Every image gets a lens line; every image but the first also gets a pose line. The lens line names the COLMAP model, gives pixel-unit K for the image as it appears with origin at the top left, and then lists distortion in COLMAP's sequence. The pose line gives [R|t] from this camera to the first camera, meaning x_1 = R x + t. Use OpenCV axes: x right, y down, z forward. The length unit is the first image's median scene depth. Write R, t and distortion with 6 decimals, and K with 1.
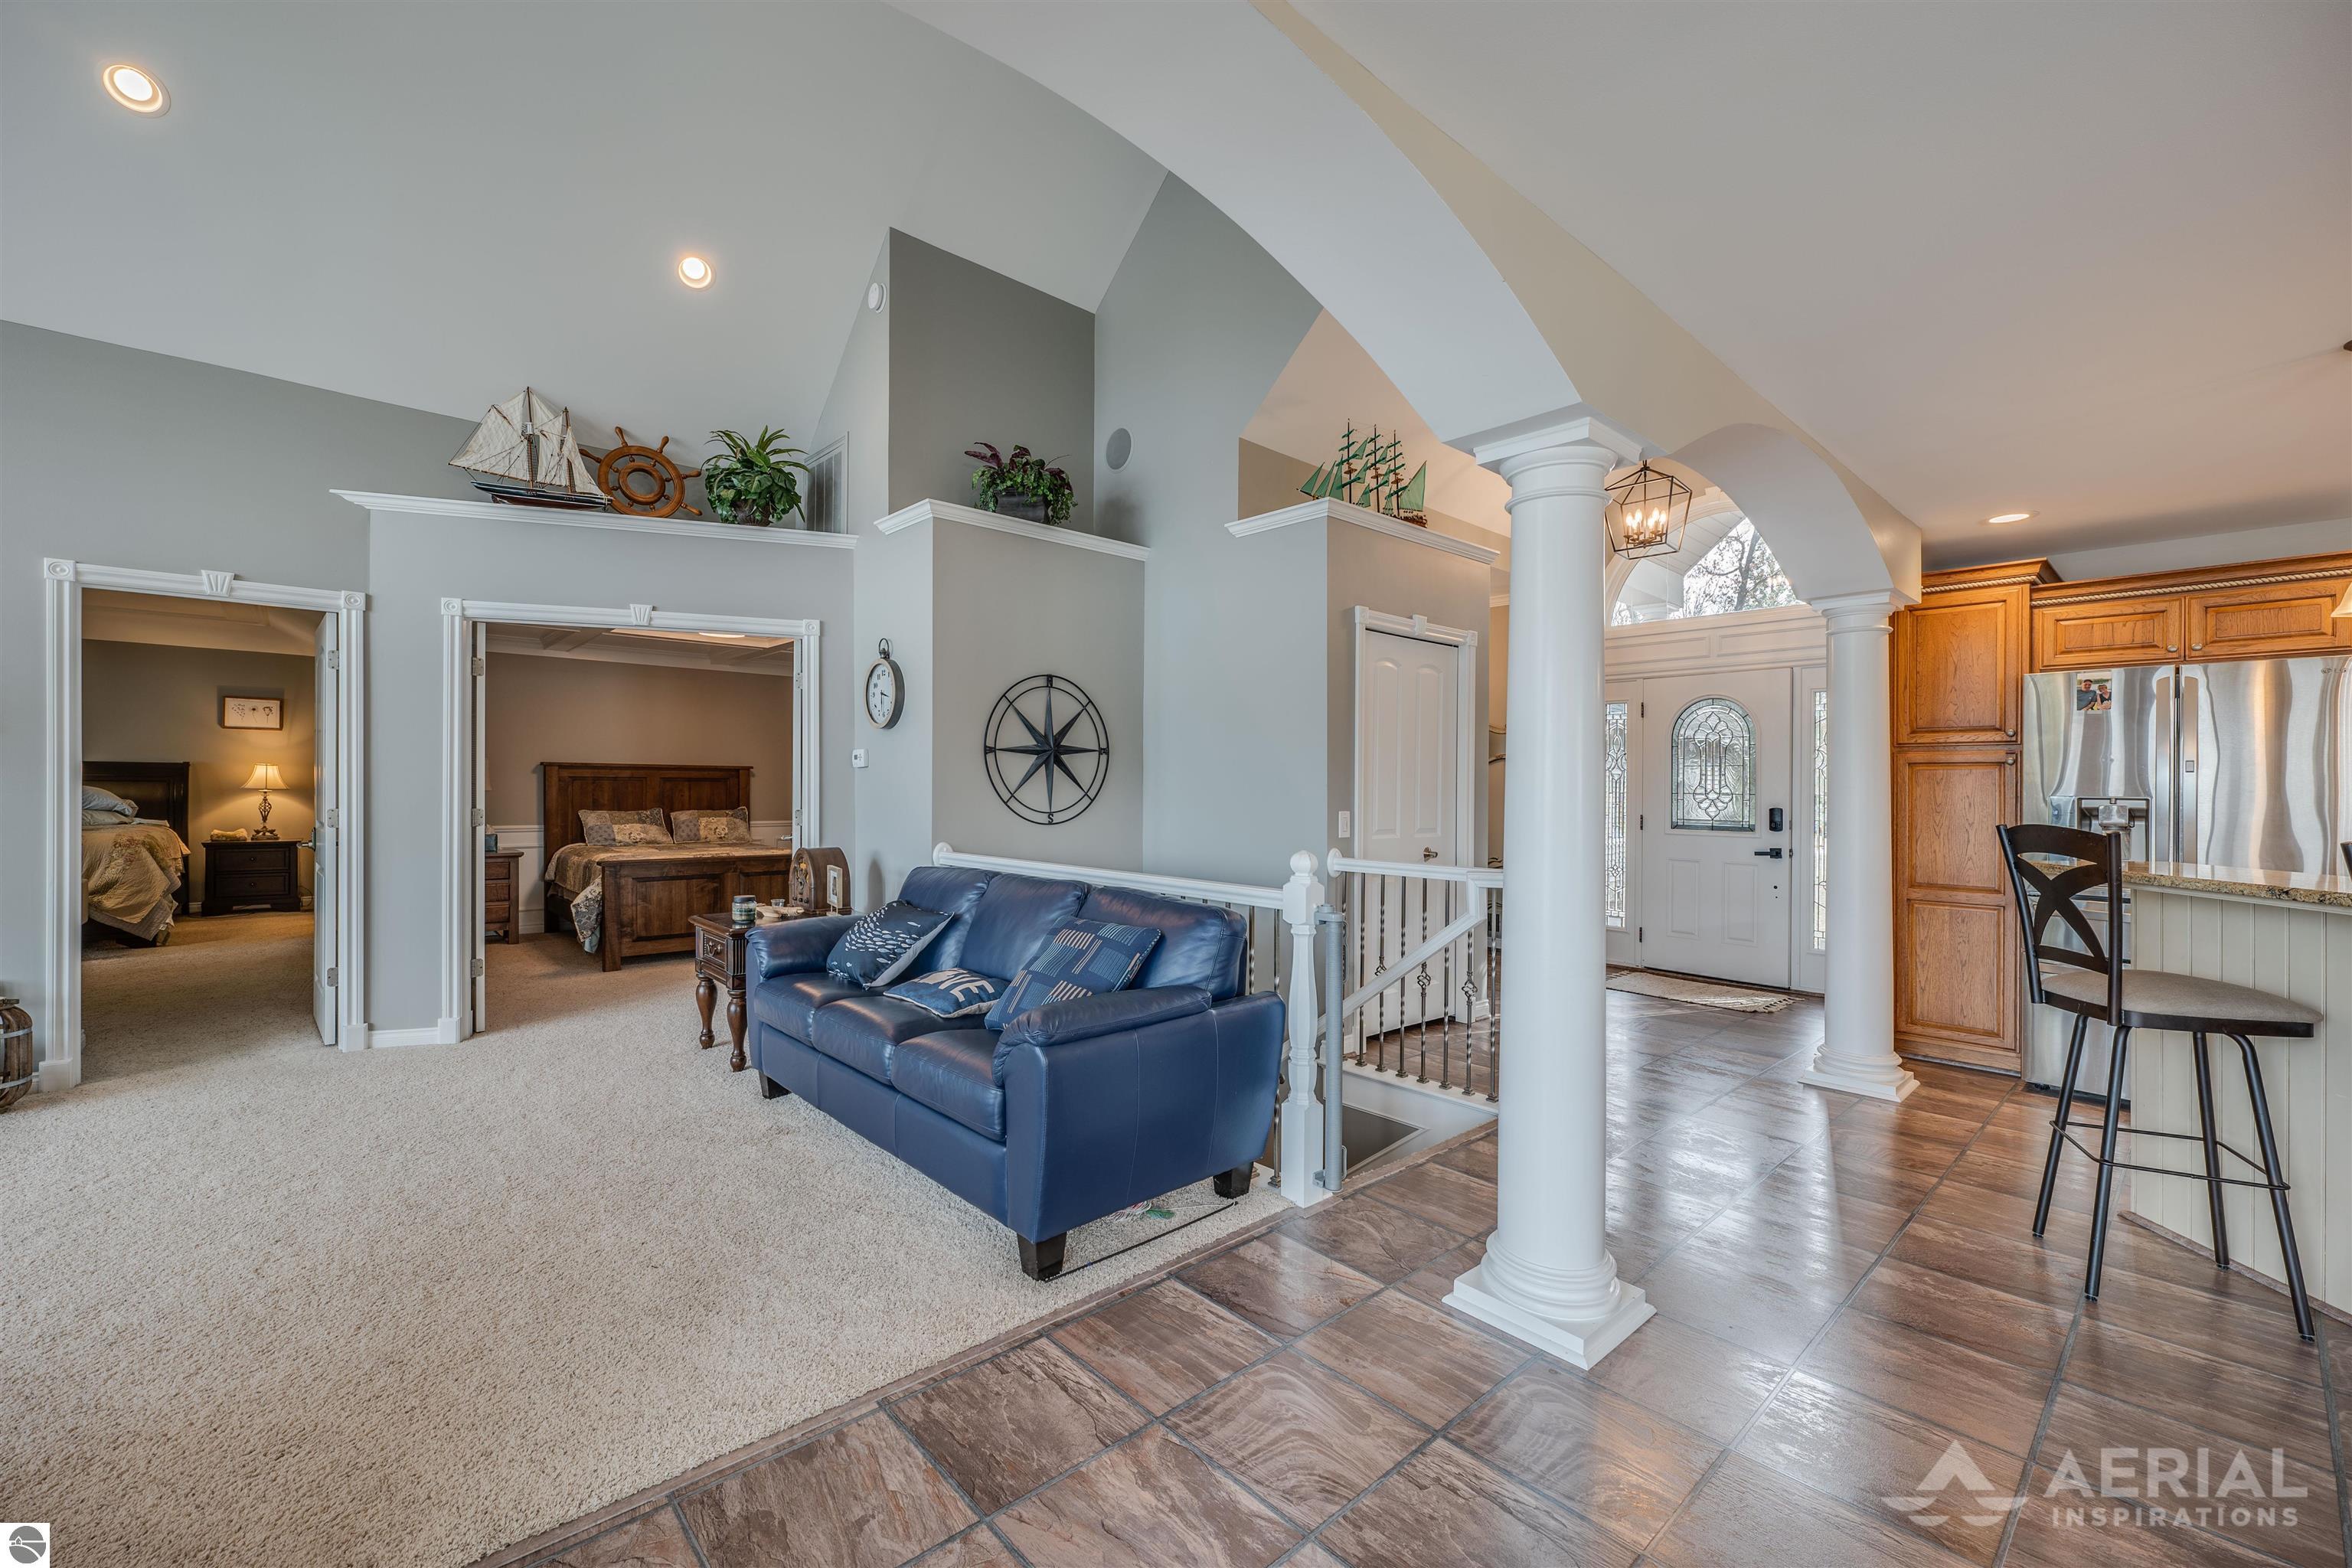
lens RADIAL K [[961.7, 0, 1170.2], [0, 961.7, 784.6], [0, 0, 1]] dist [0.001269, 0.000018]
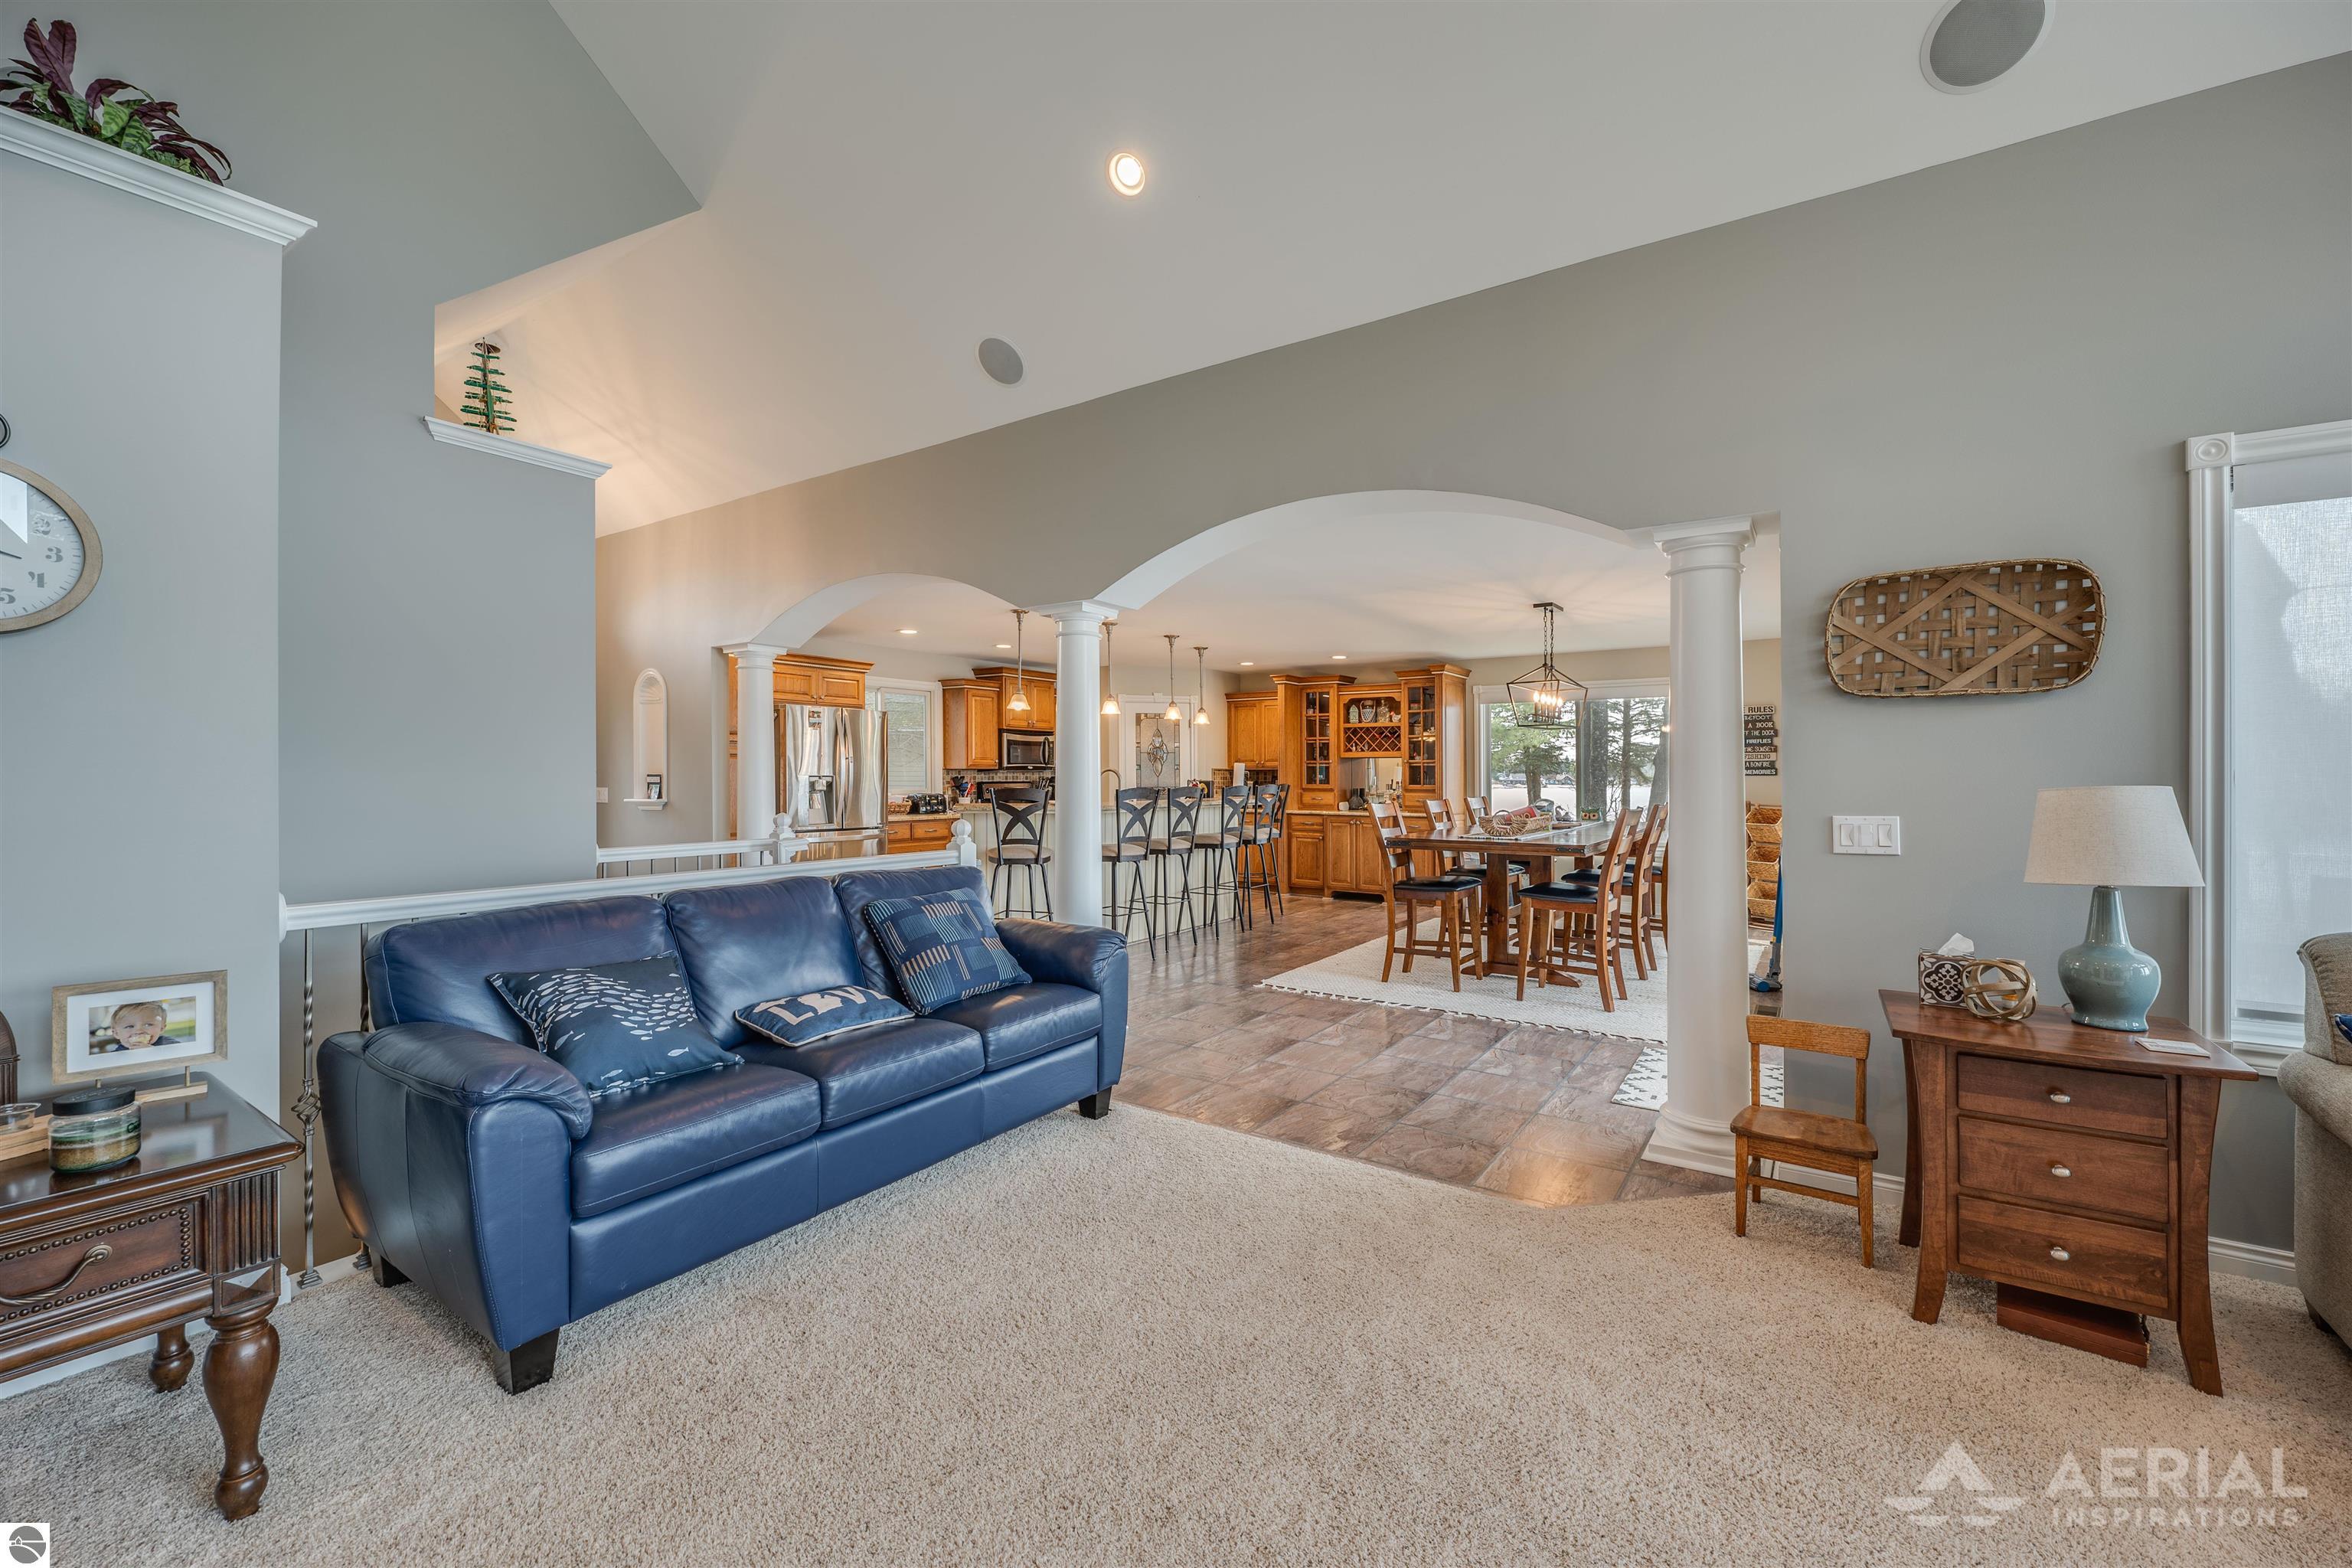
lens RADIAL K [[961.7, 0, 1170.2], [0, 961.7, 784.6], [0, 0, 1]] dist [0.001269, 0.000018]
pose [[-0.231224, -0.018986, 0.972715, -0.542016], [-0.003832, 0.999820, 0.018604, -0.003422], [-0.972893, 0.000575, -0.231255, 0.430379]]
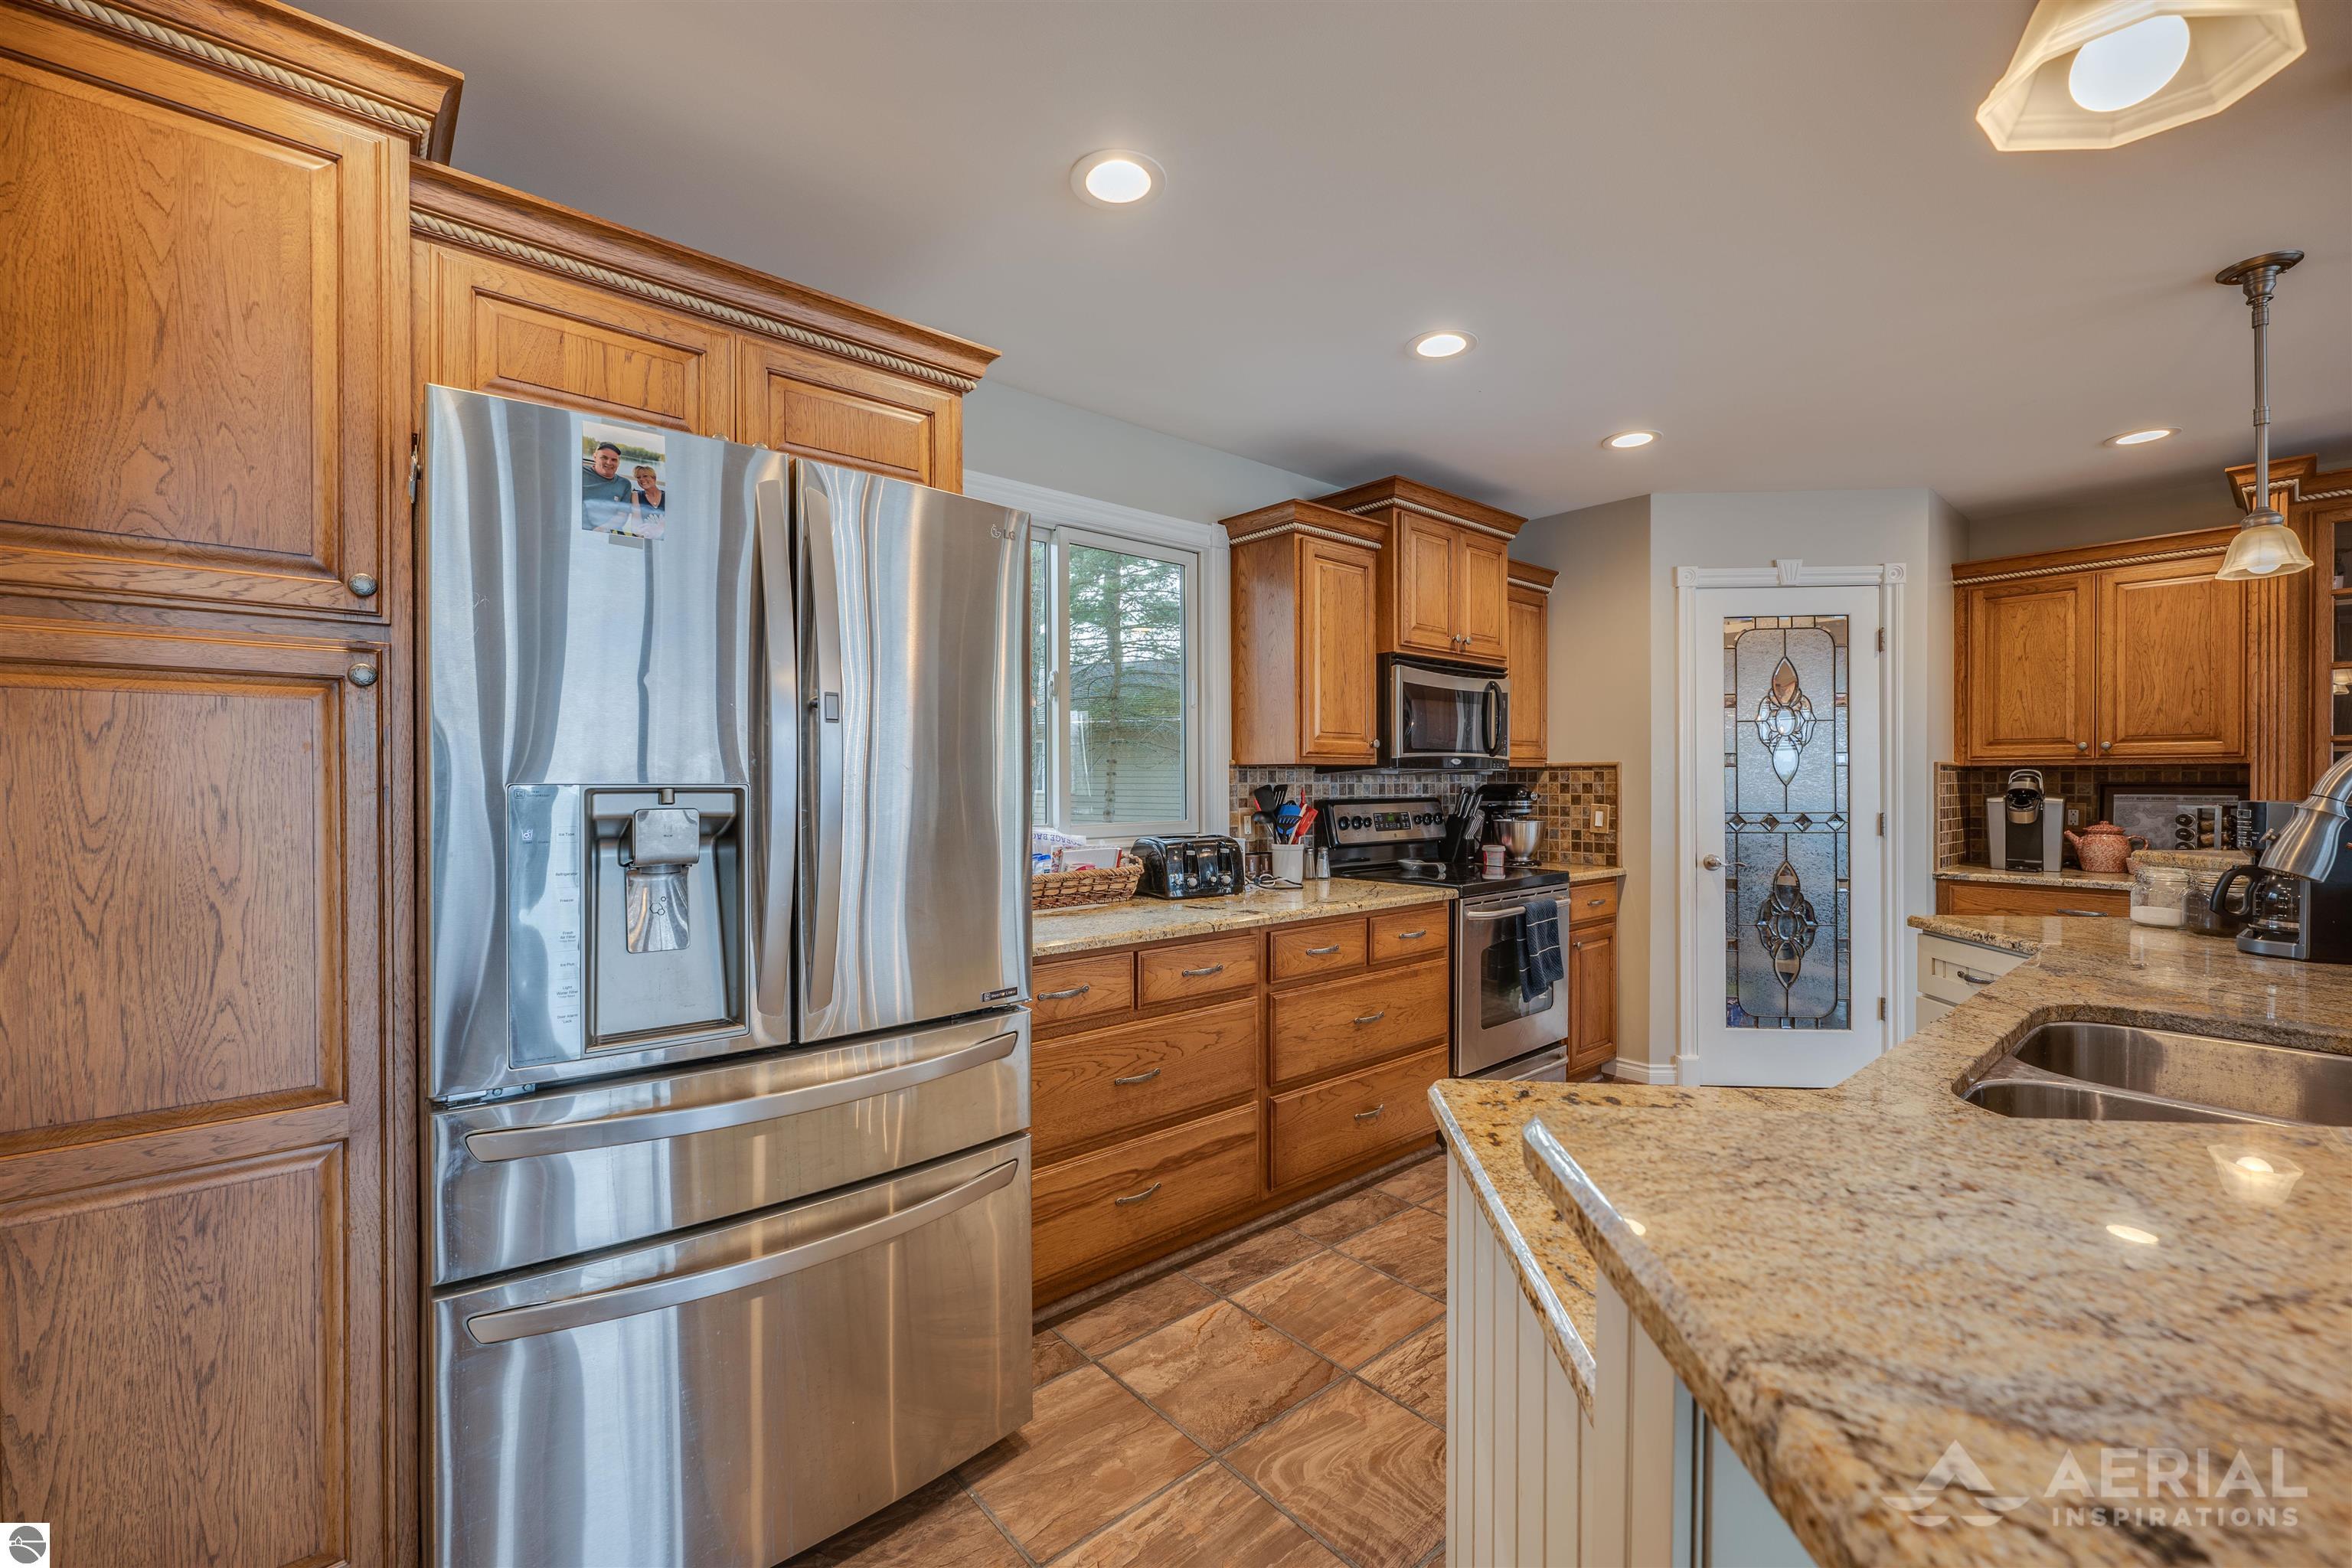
lens RADIAL K [[961.7, 0, 1170.2], [0, 961.7, 784.6], [0, 0, 1]] dist [0.001269, 0.000018]
pose [[0.028666, -0.012177, 0.999515, 0.345994], [0.000460, 0.999926, 0.012169, 0.004789], [-0.999589, 0.000111, 0.028669, 0.444967]]
